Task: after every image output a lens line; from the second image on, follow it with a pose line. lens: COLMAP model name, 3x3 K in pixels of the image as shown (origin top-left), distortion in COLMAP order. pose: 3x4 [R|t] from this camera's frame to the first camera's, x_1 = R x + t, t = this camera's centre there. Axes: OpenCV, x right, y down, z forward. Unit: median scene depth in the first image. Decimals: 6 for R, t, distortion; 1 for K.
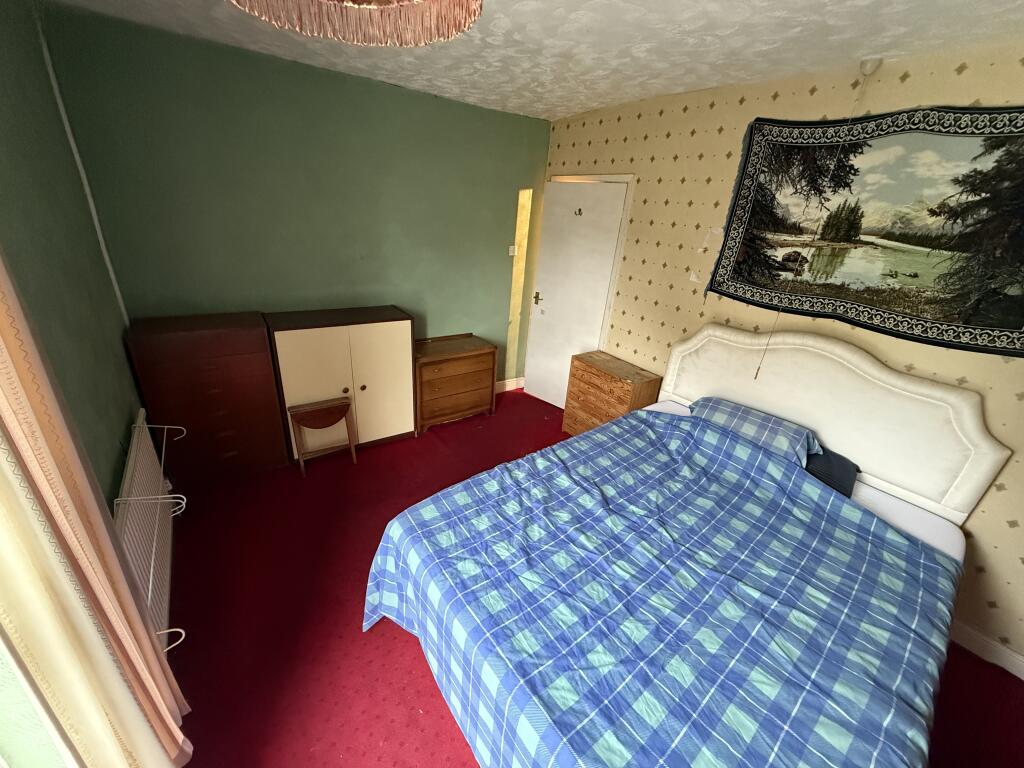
lens RADIAL K [[406.1, 0, 511.2], [0, 406.1, 384.2], [0, 0, 1]] dist [0.000944, 0.000092]
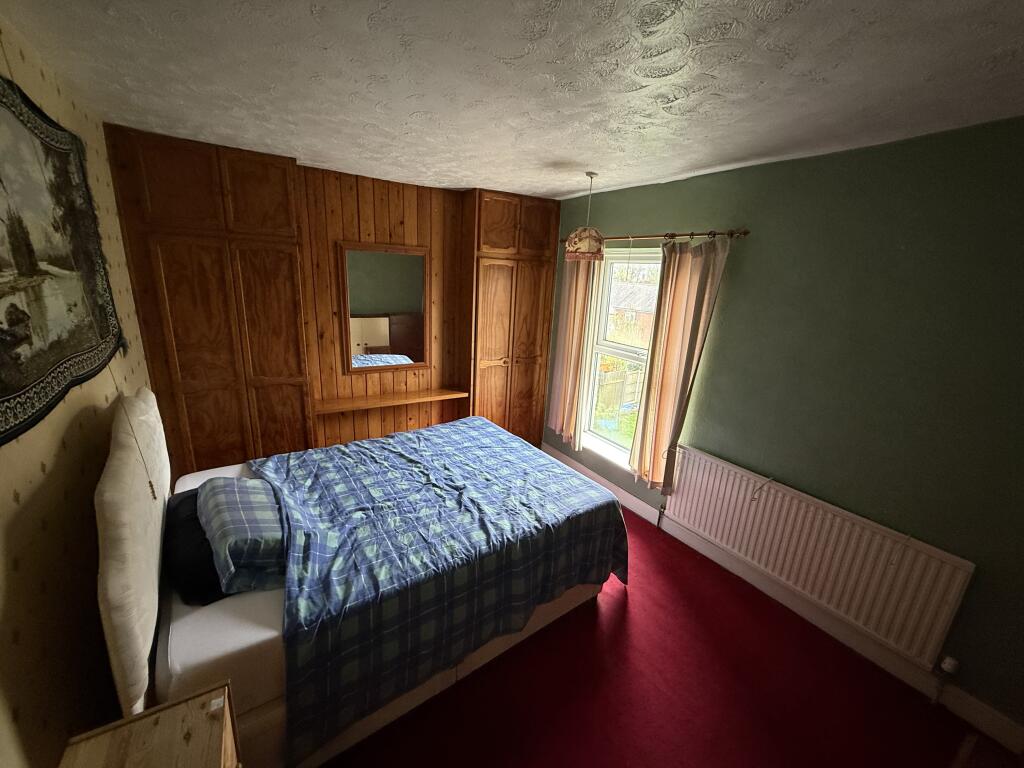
lens RADIAL K [[406.1, 0, 512.4], [0, 406.1, 384.0], [0, 0, 1]] dist [0.000944, 0.000092]
pose [[-0.990895, -0.134030, 0.012751, 0.091266], [-0.096854, 0.775409, 0.623987, -0.705449], [-0.093520, 0.617071, -0.781330, 1.586581]]
